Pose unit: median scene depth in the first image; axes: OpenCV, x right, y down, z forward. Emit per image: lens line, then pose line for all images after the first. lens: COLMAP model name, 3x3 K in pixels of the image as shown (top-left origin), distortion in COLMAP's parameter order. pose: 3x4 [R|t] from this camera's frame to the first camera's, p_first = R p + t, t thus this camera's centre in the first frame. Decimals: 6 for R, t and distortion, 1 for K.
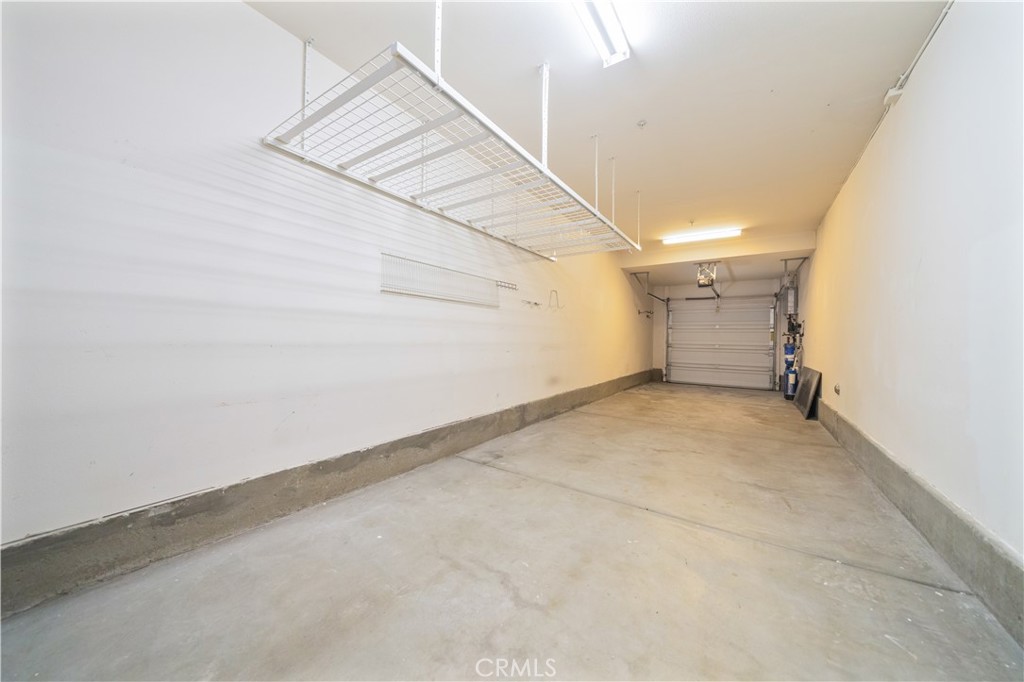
lens RADIAL K [[350.7, 0, 512.4], [0, 350.7, 339.1], [0, 0, 1]] dist [-0.000712, -0.000039]
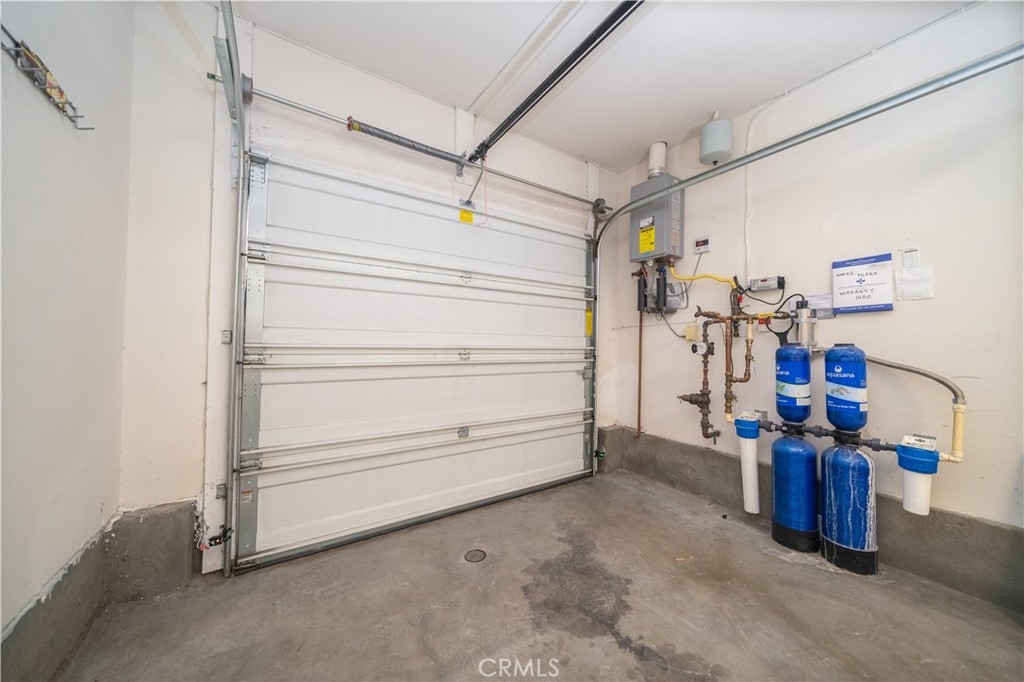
lens RADIAL K [[350.7, 0, 512.4], [0, 350.7, 339.1], [0, 0, 1]] dist [-0.000712, -0.000039]
pose [[0.373448, 0.010447, 0.927592, 0.335903], [-0.005294, 0.999944, -0.009131, 0.010419], [-0.927636, -0.001500, 0.373483, 0.817338]]
